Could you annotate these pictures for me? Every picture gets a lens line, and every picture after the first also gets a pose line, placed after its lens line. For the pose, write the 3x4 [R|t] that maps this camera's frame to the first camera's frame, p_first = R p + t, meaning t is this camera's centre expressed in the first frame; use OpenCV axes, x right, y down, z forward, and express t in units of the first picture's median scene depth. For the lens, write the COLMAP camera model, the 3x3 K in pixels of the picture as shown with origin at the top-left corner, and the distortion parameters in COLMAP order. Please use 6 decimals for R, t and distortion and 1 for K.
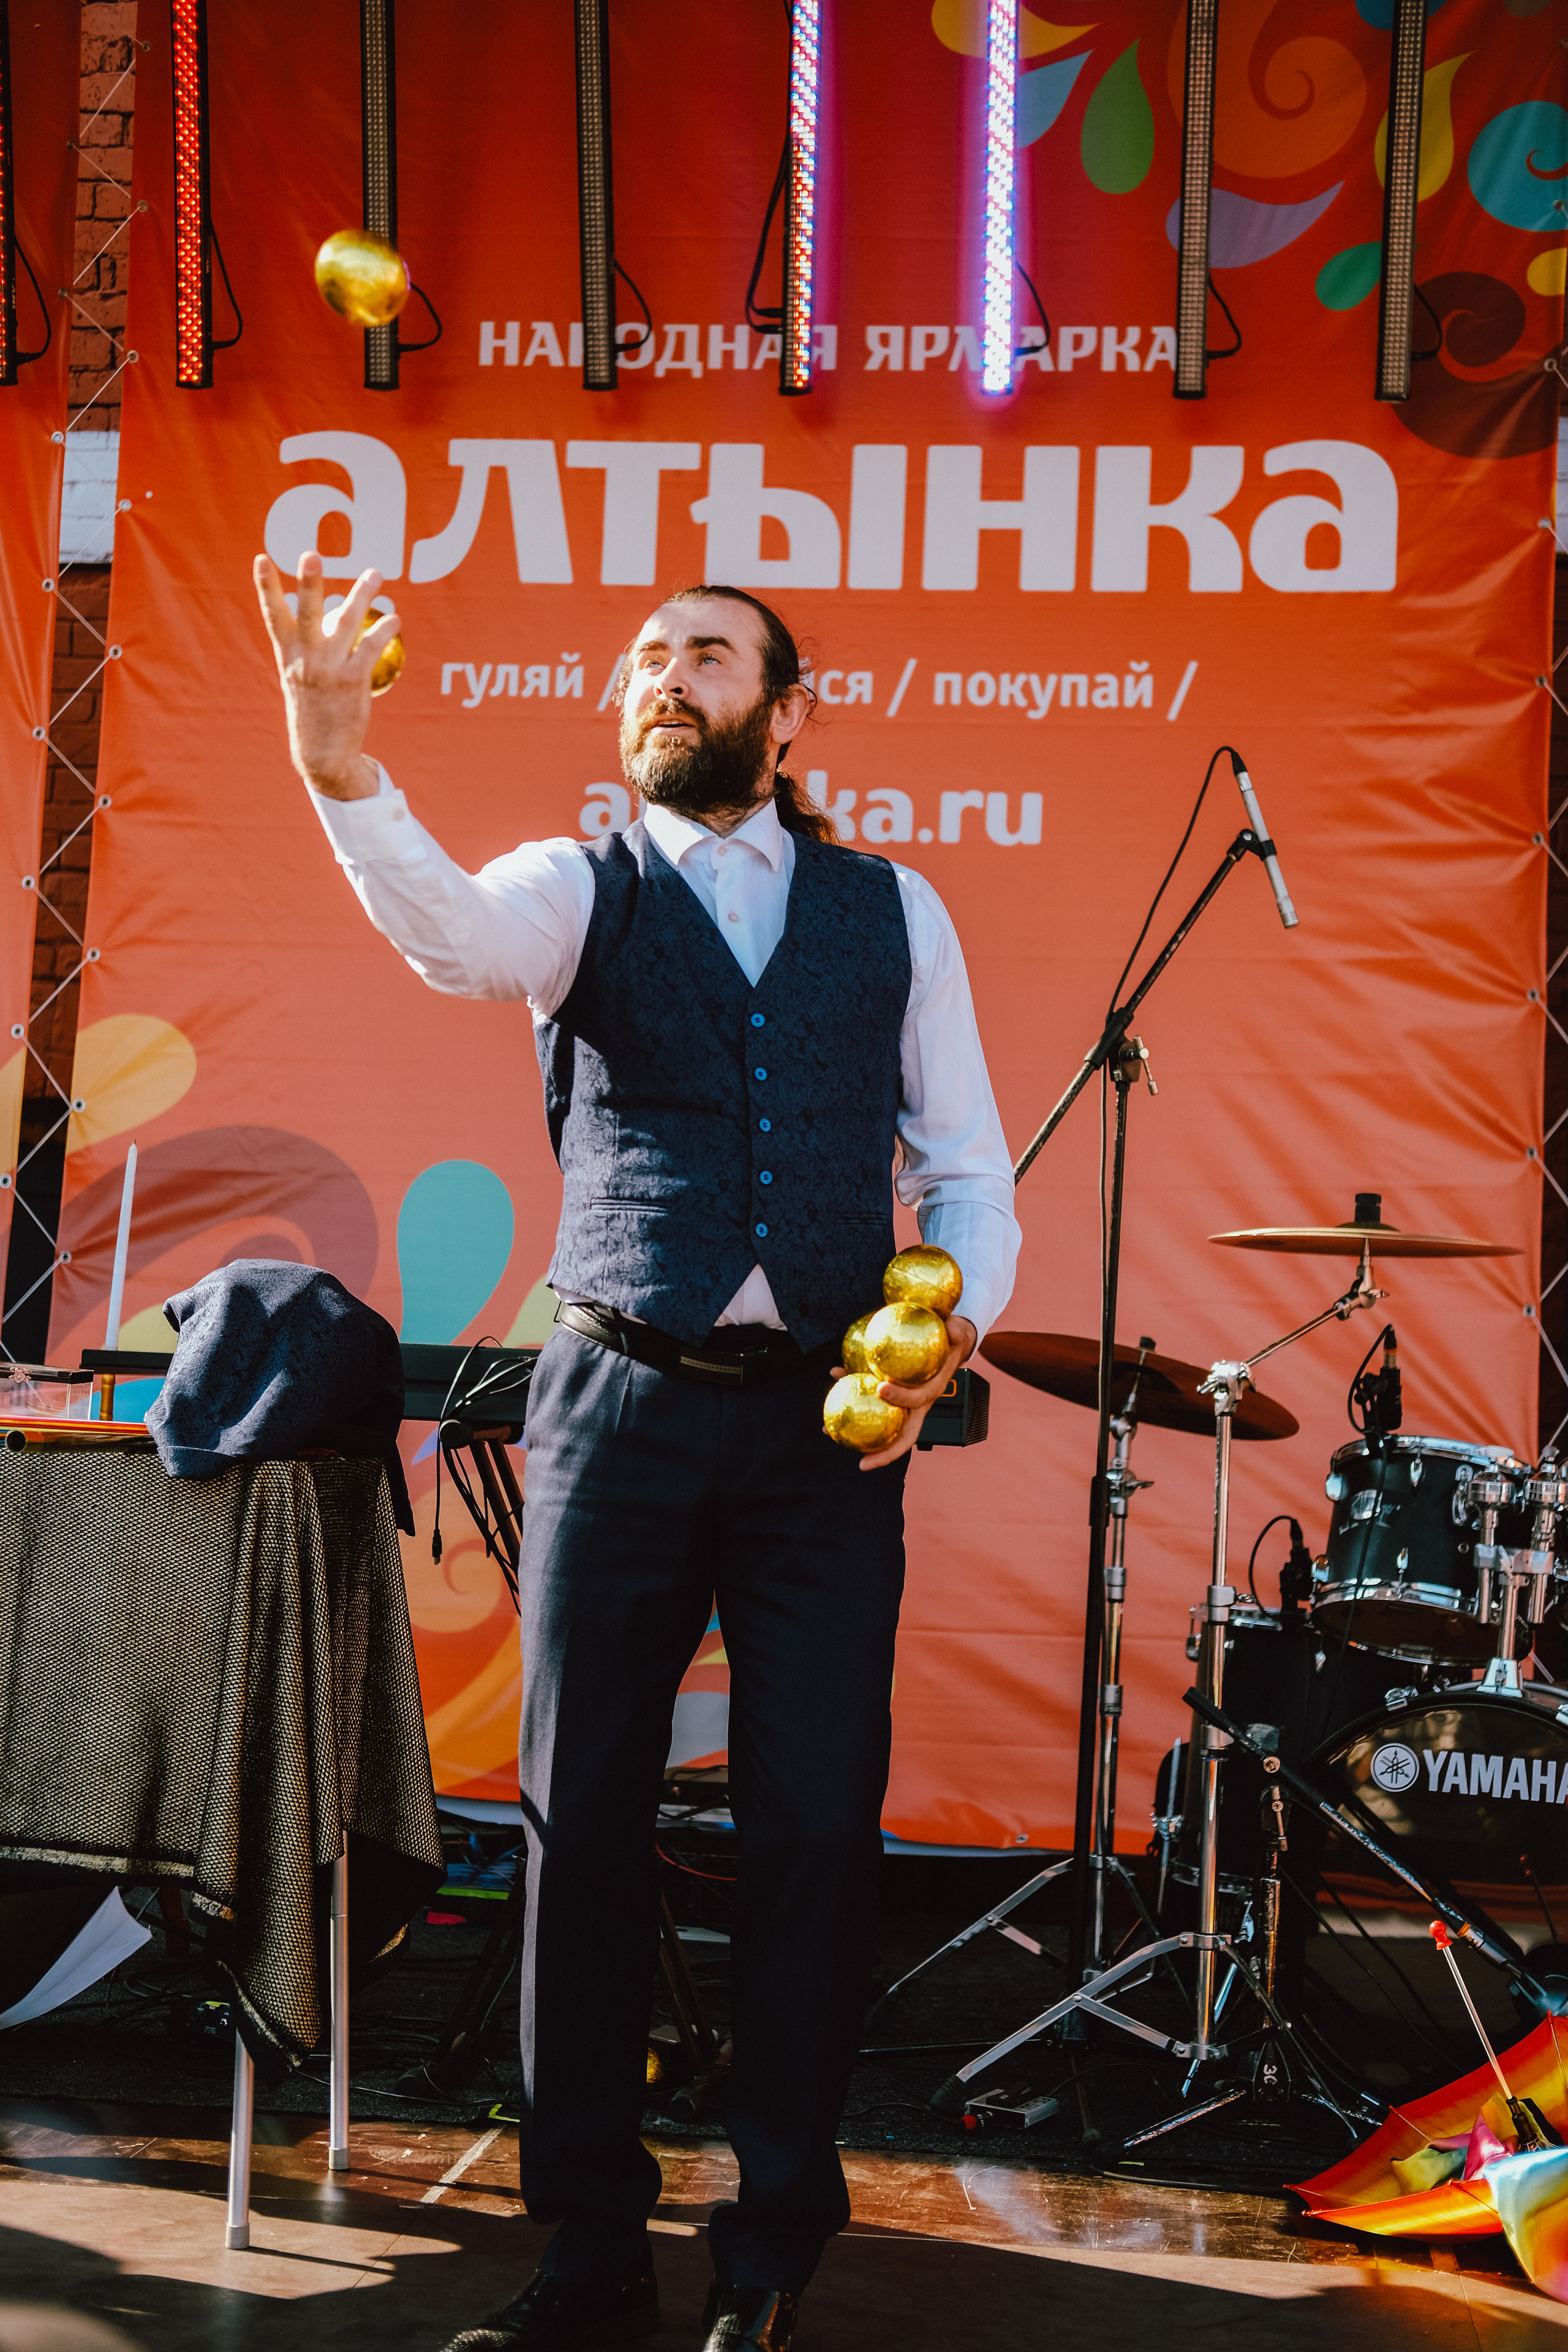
lens RADIAL K [[3580.9, 0, 743.3], [0, 3580.9, 1203.9], [0, 0, 1]] dist [0.027251, 0.000000]
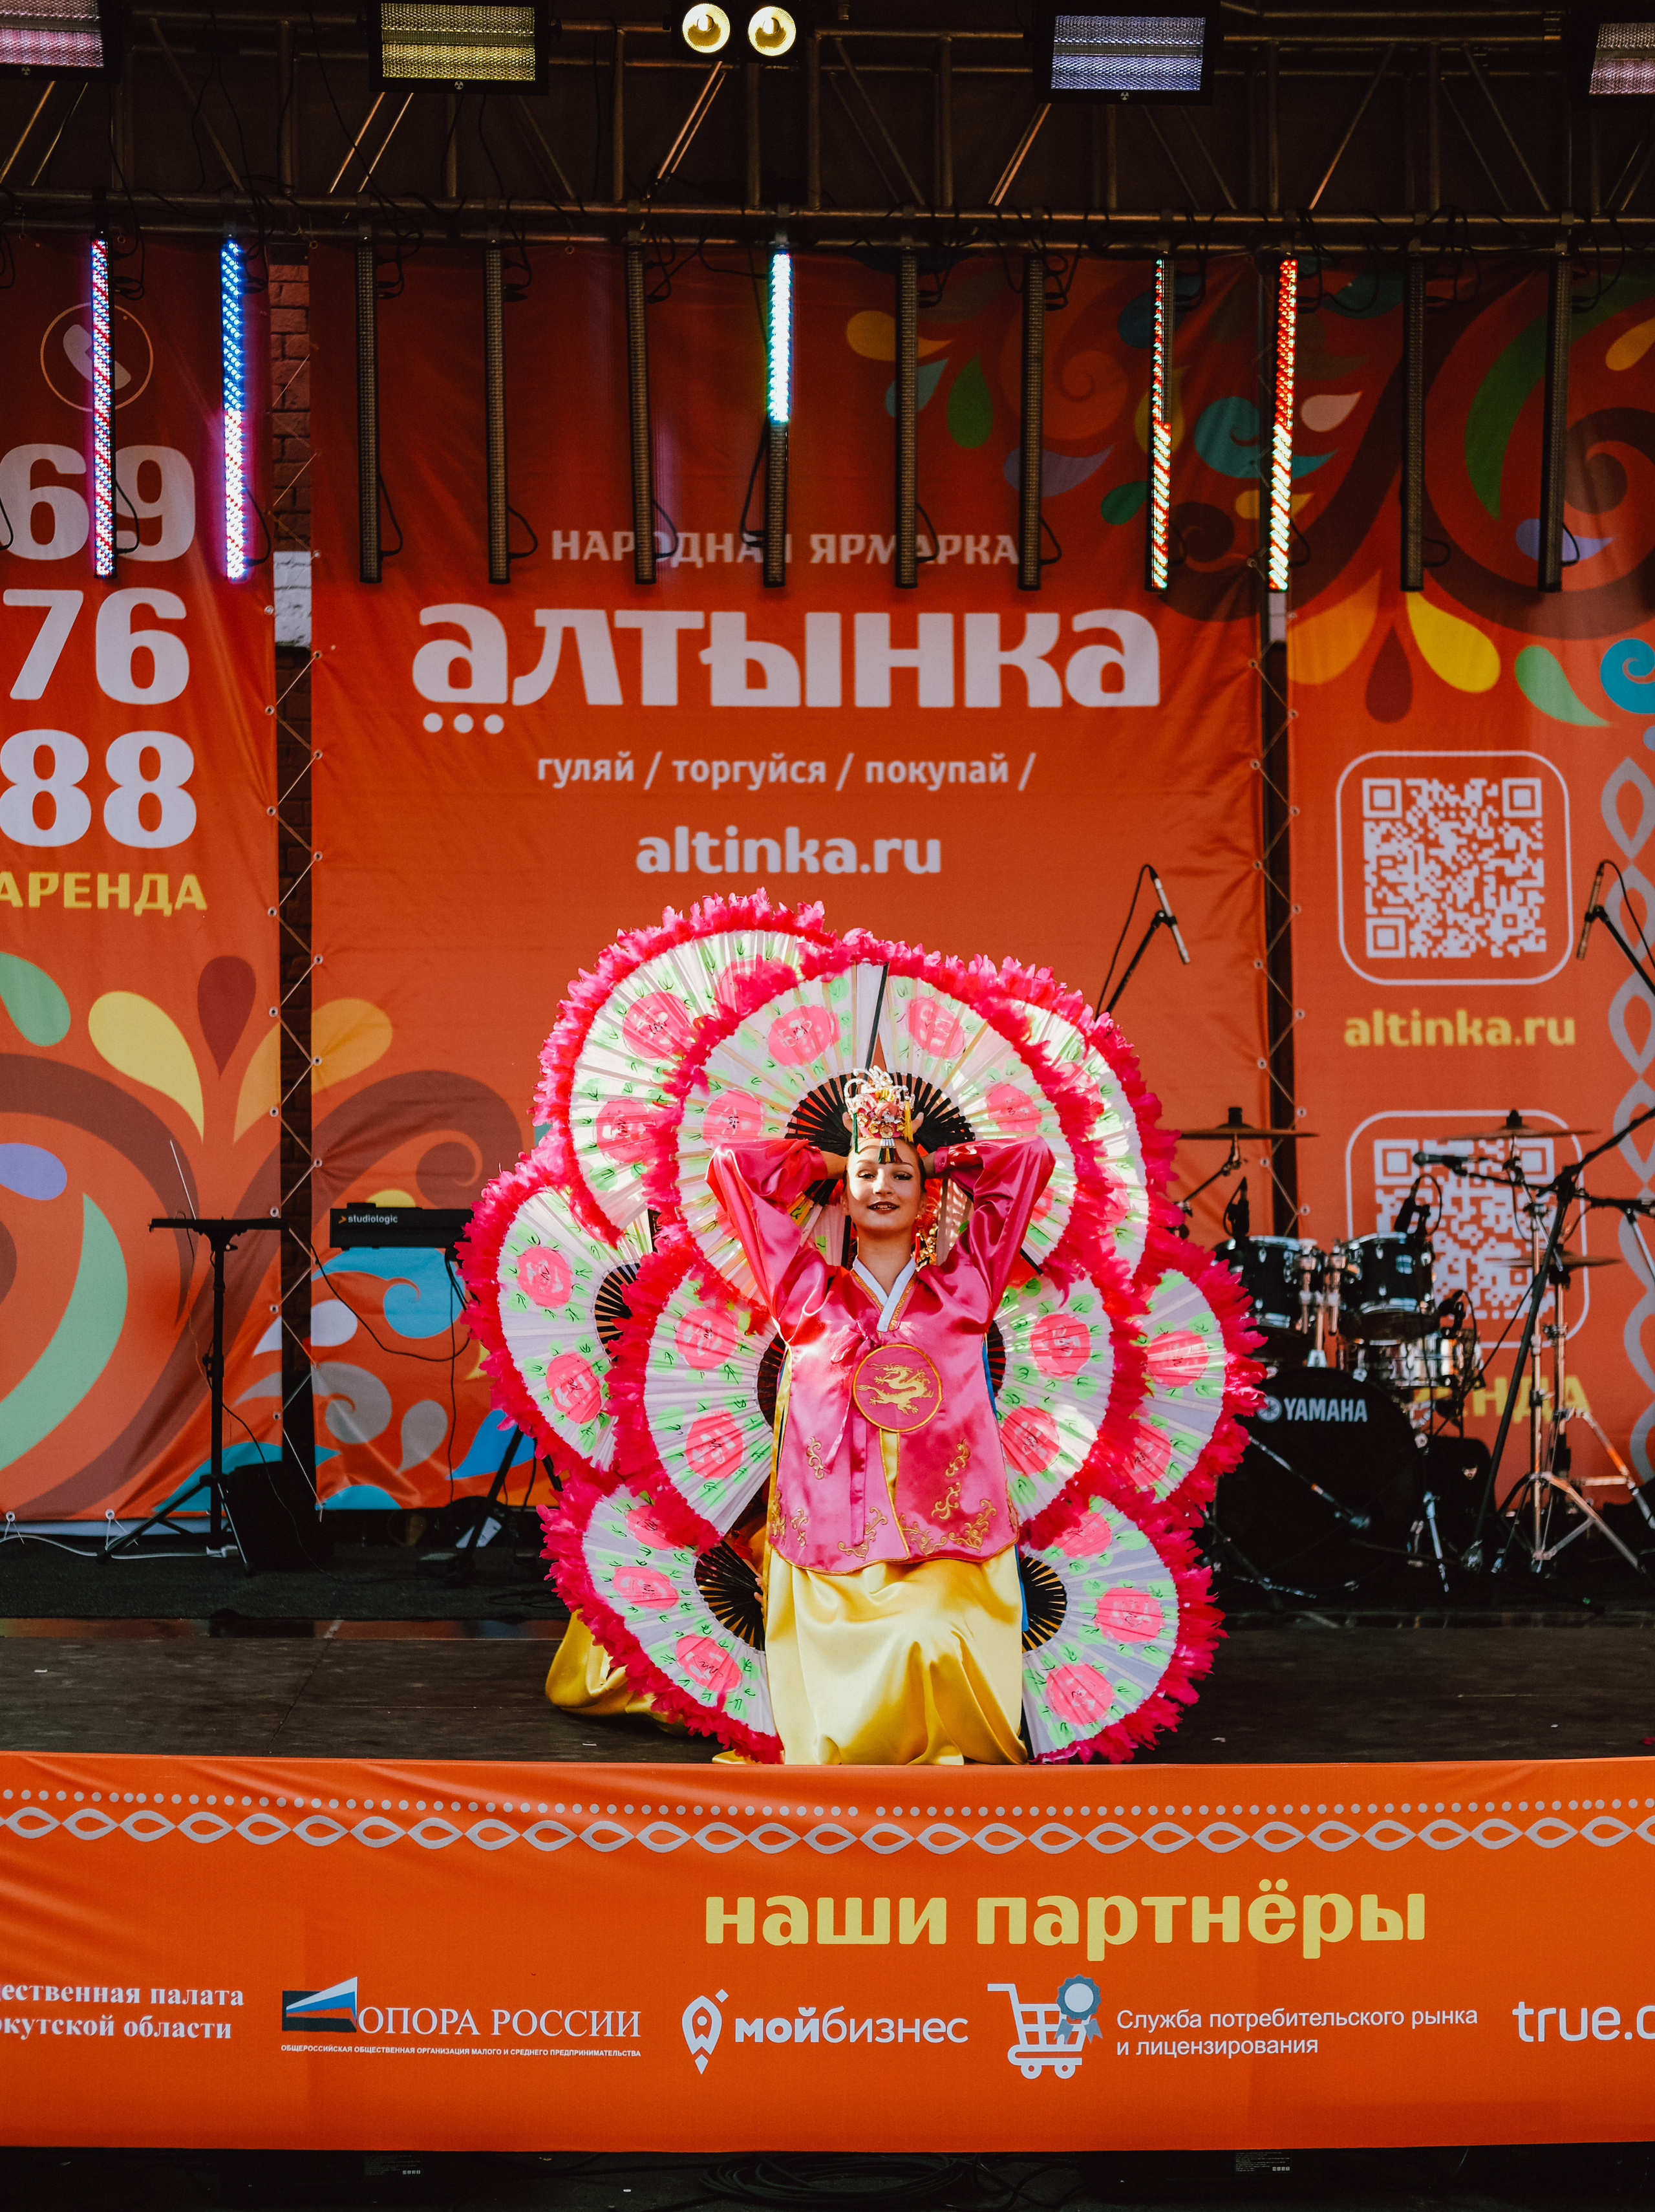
lens RADIAL K [[3909.5, 0, 821.4], [0, 3909.5, 1218.6], [0, 0, 1]] dist [0.113649, 0.000000]
pose [[0.980482, -0.044802, 0.191435, -0.297720], [0.035540, 0.998038, 0.051548, -0.039678], [-0.193369, -0.043739, 0.980151, -0.658844]]
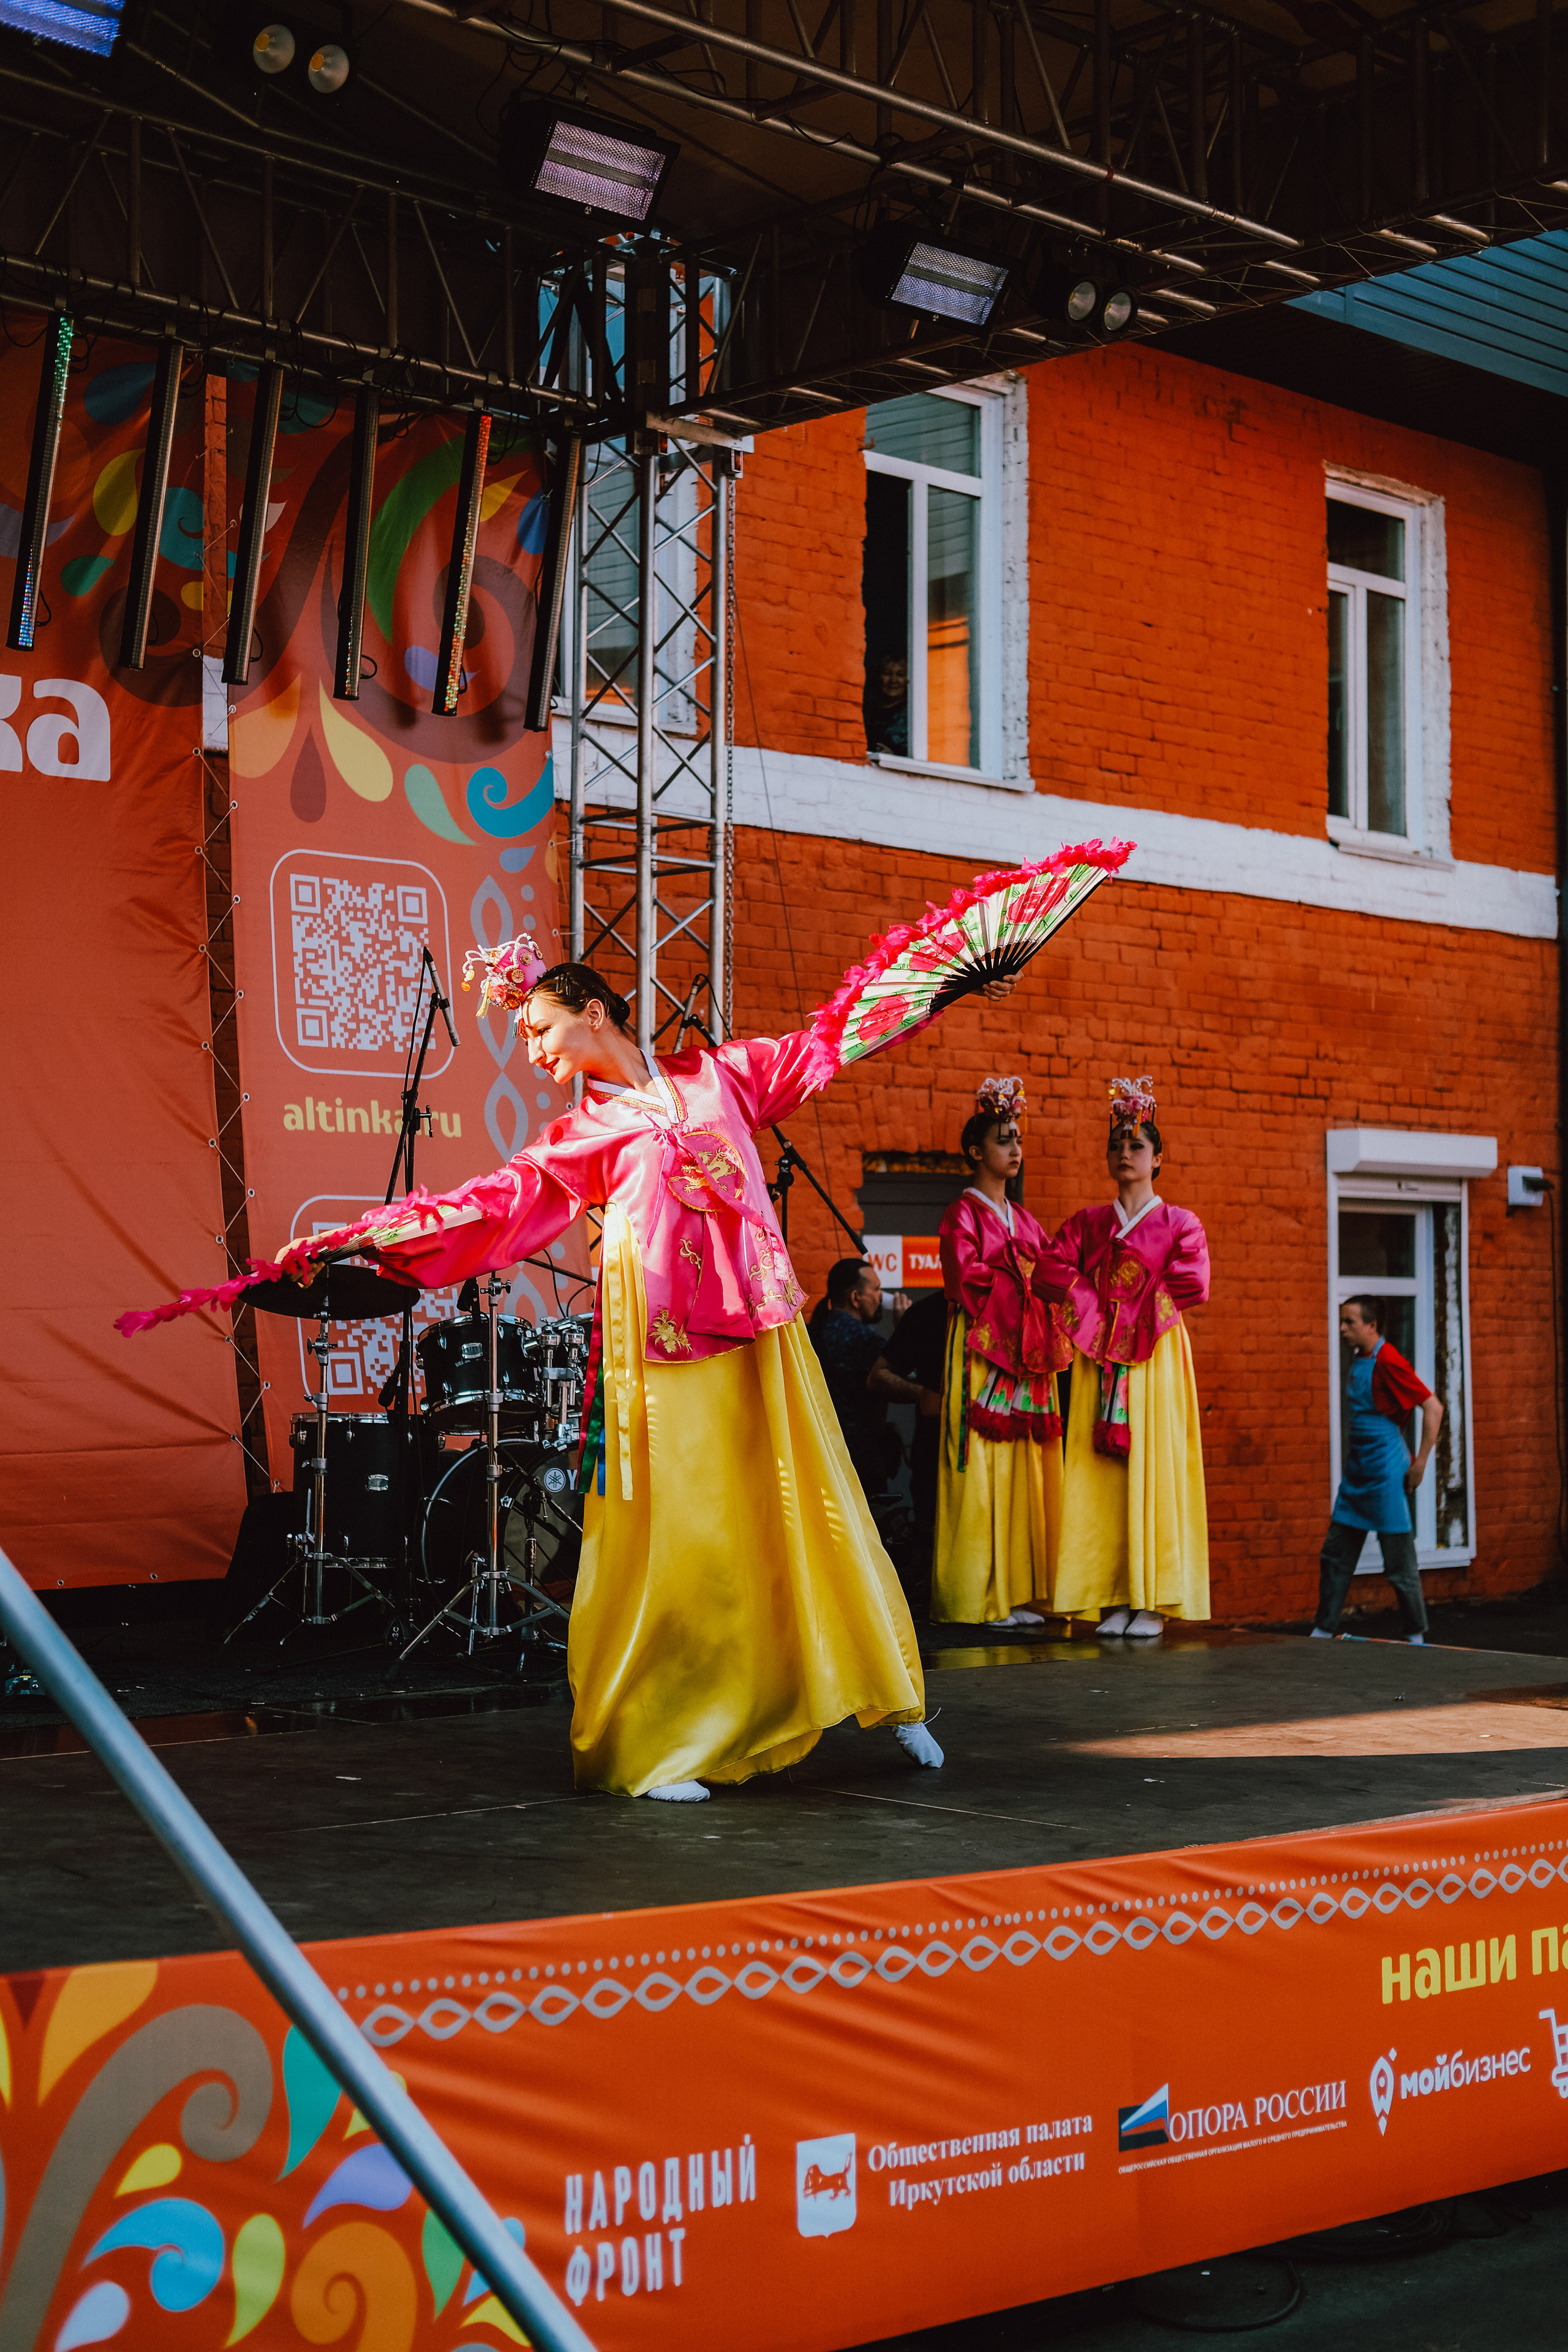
lens RADIAL K [[3580.9, 0, 768.2], [0, 3580.9, 1244.9], [0, 0, 1]] dist [0.027251, 0.000000]
pose [[0.620158, -0.024685, 0.784089, -0.862466], [-0.013951, 0.999000, 0.042485, -0.038524], [-0.784353, -0.037286, 0.619193, -0.204175]]
